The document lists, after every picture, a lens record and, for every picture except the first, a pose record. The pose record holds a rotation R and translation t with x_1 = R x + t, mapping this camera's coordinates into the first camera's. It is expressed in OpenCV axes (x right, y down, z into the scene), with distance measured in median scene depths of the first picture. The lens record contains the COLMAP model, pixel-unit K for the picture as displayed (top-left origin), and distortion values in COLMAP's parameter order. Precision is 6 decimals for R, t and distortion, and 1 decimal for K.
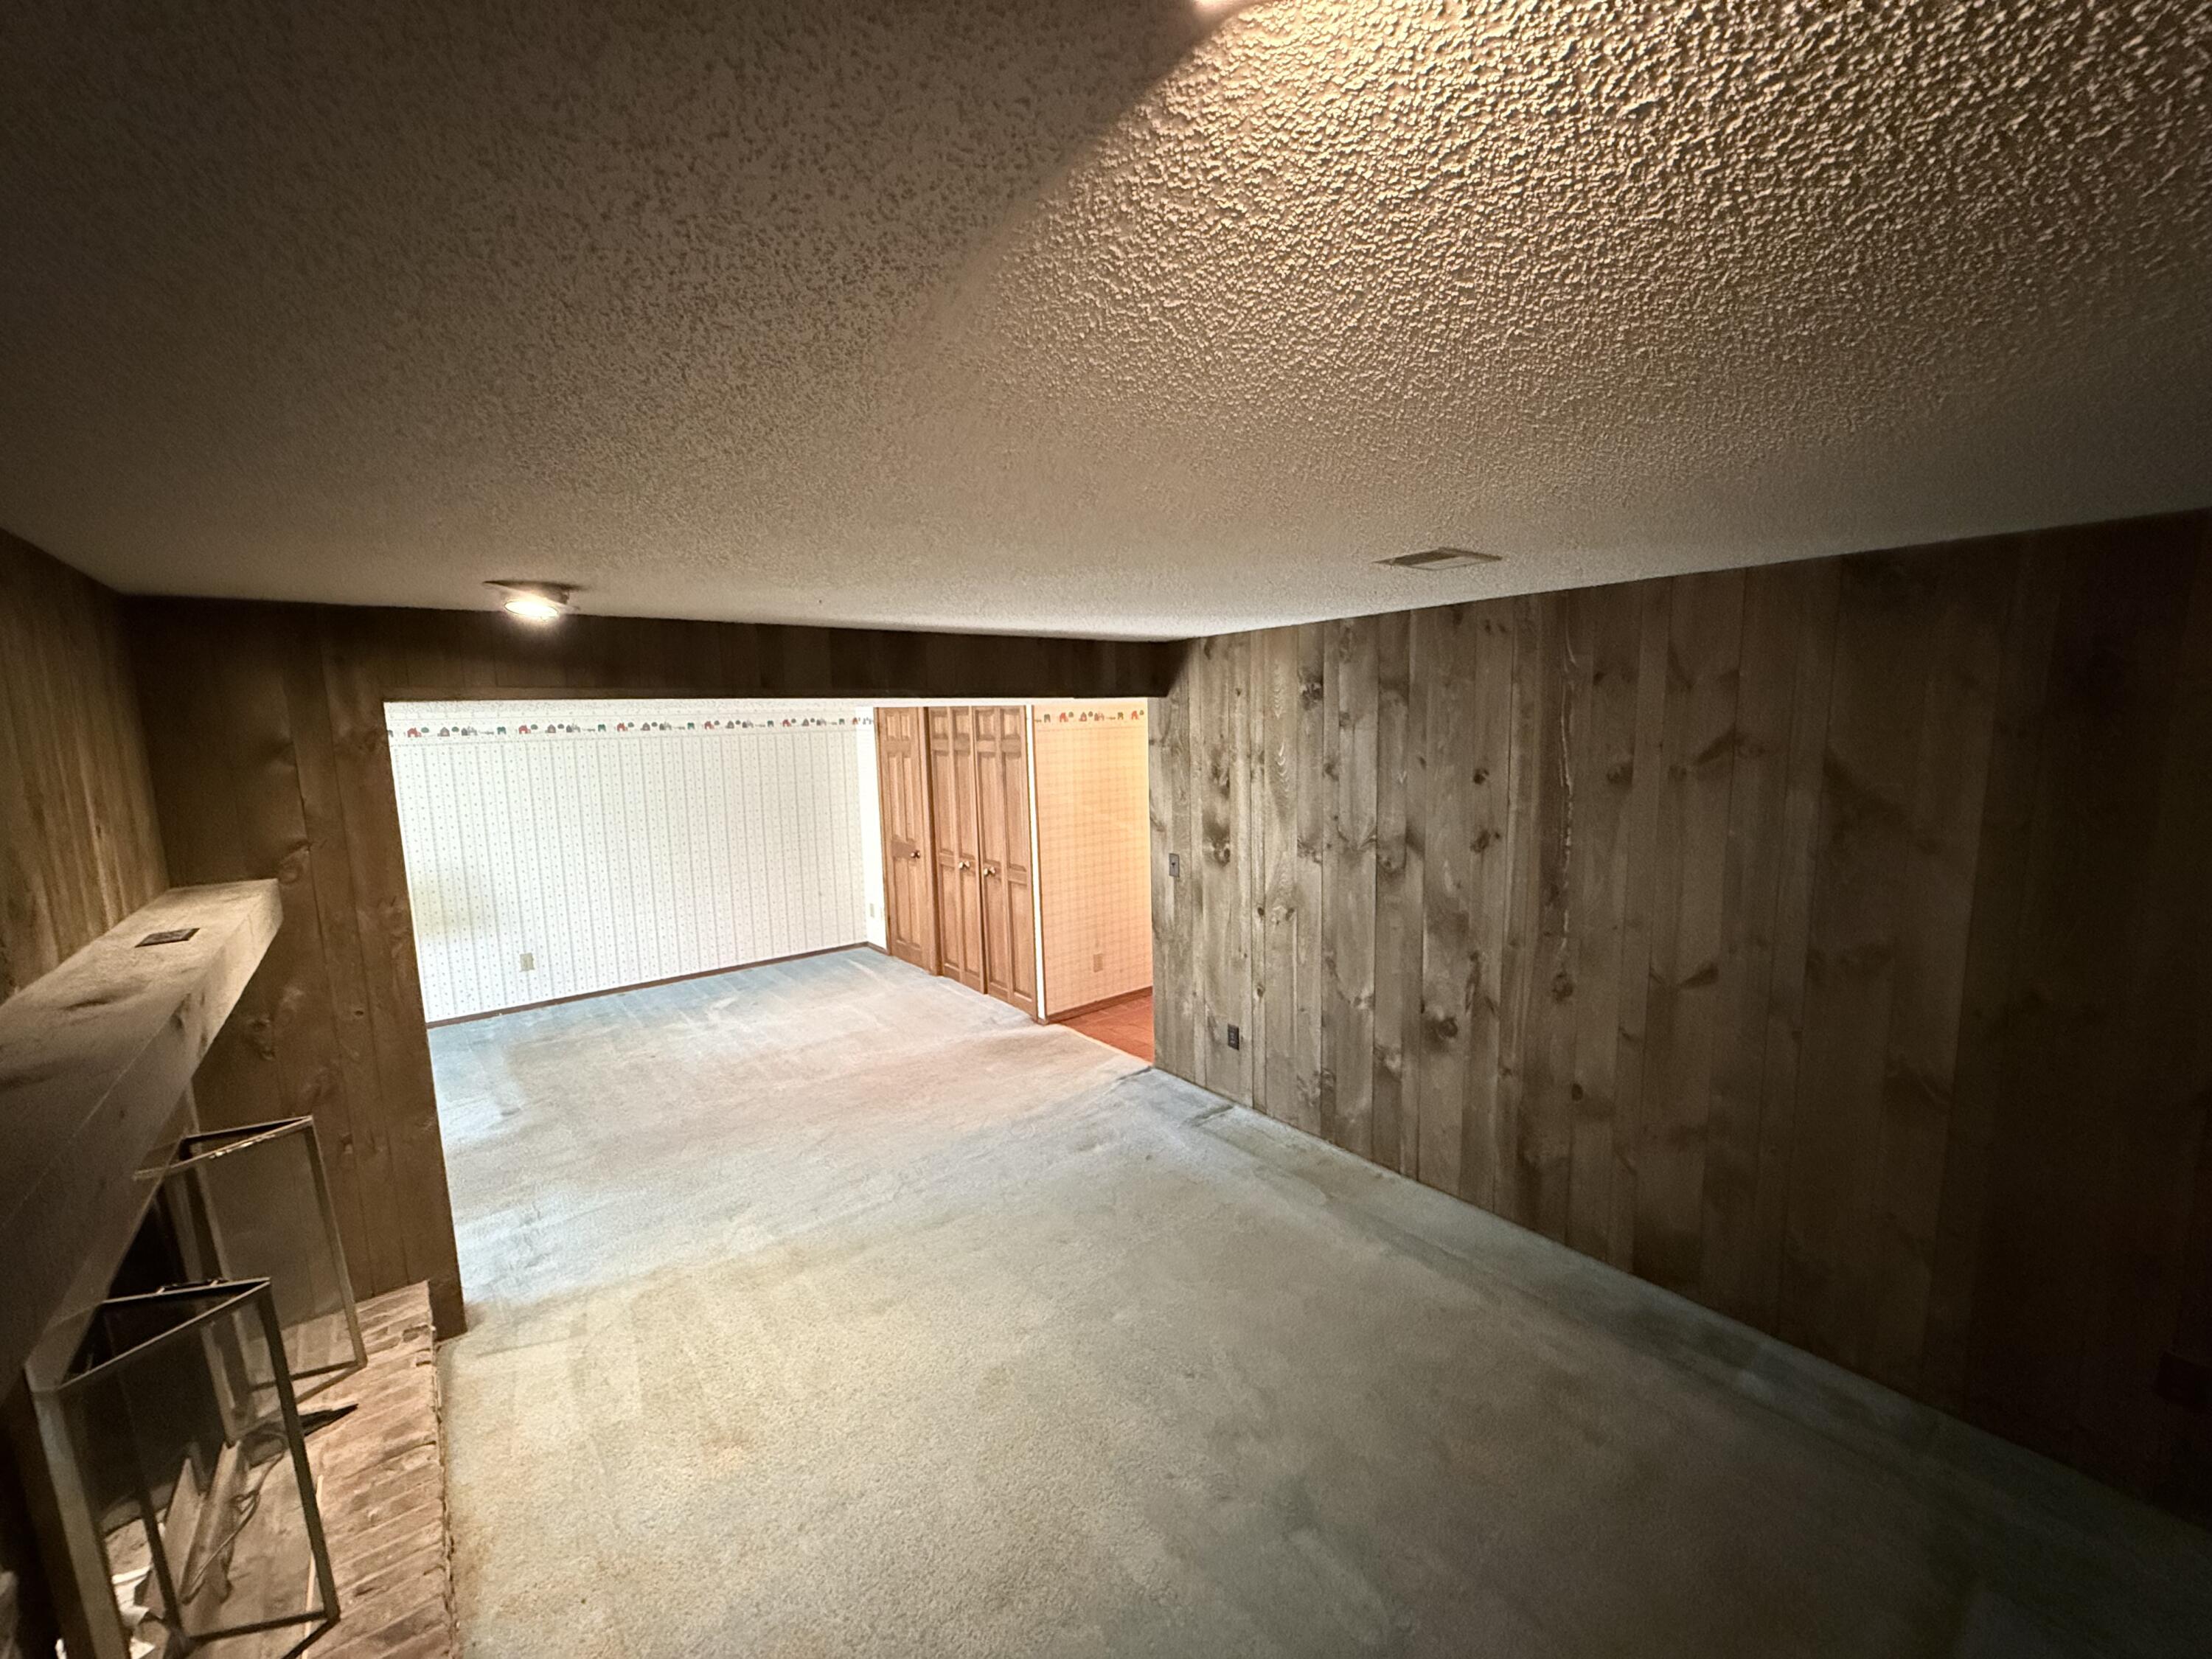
lens RADIAL K [[888.4, 0, 1107.9], [0, 888.4, 836.5], [0, 0, 1]] dist [0.011606, 0.000134]
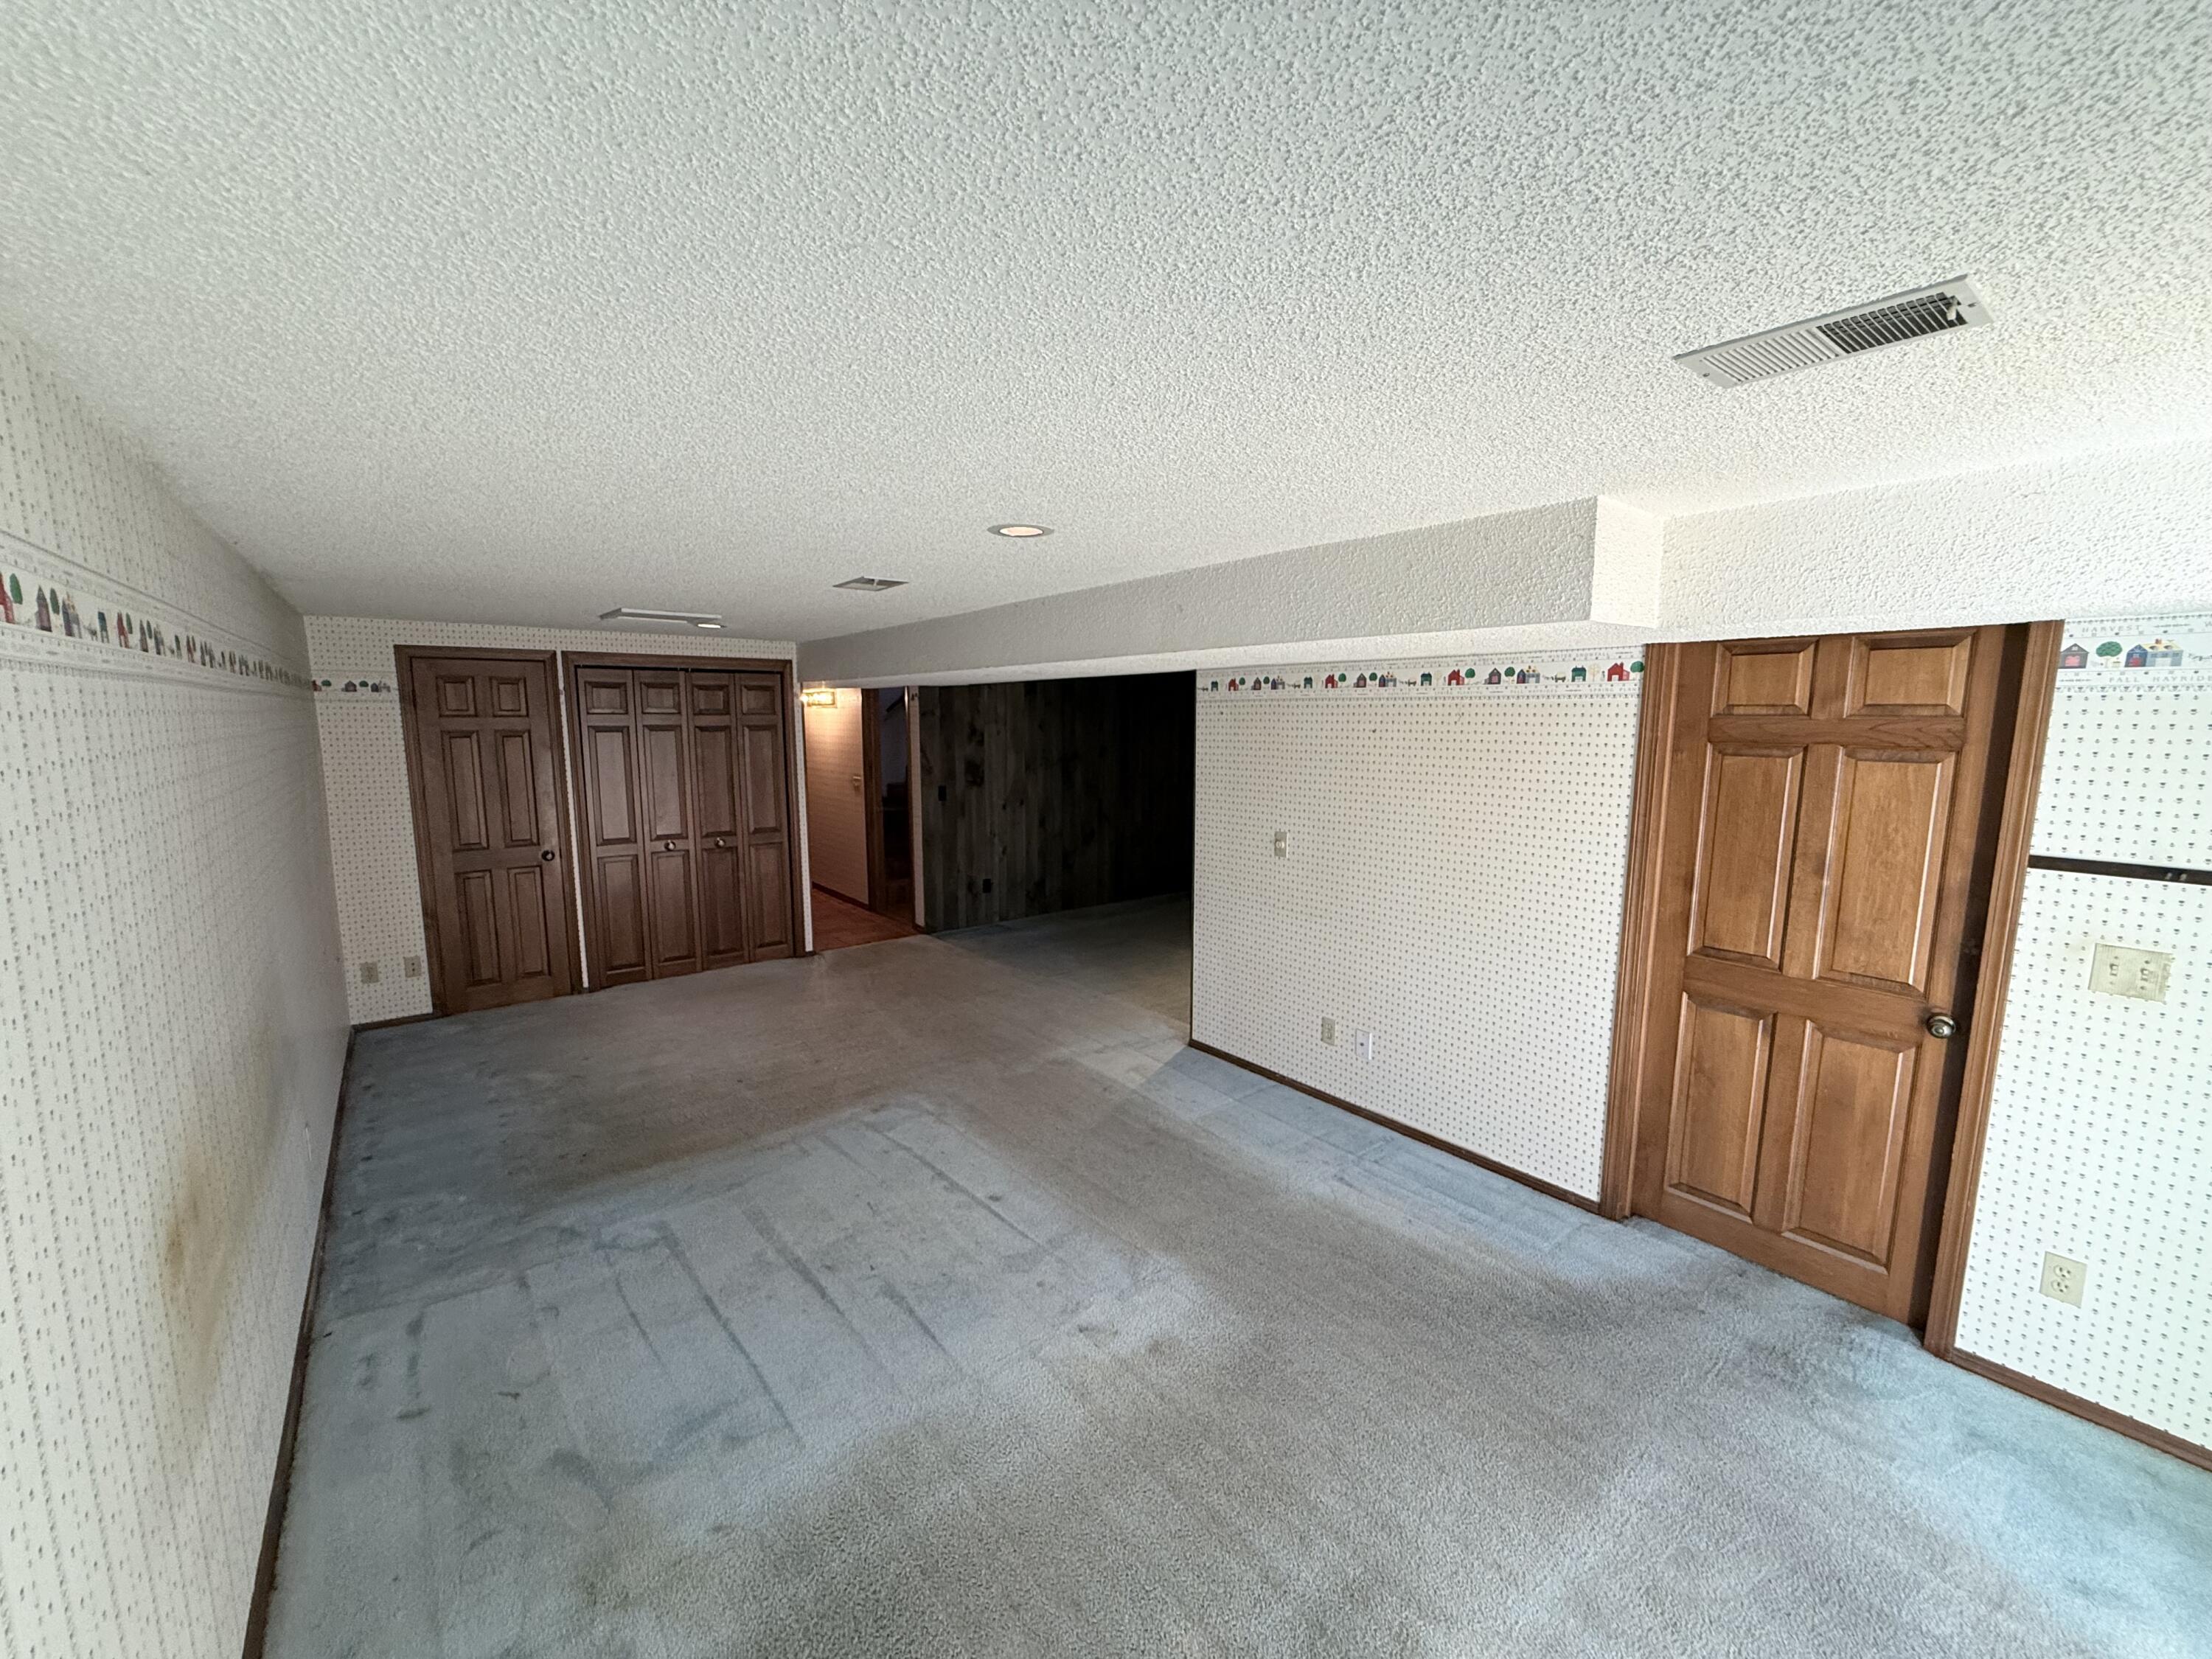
lens RADIAL K [[888.4, 0, 1104.6], [0, 888.4, 828.7], [0, 0, 1]] dist [0.011606, 0.000134]
pose [[0.022250, -0.112756, 0.993374, -1.546506], [0.137758, 0.984487, 0.108662, -0.039183], [-0.990216, 0.134428, 0.037438, 0.687682]]
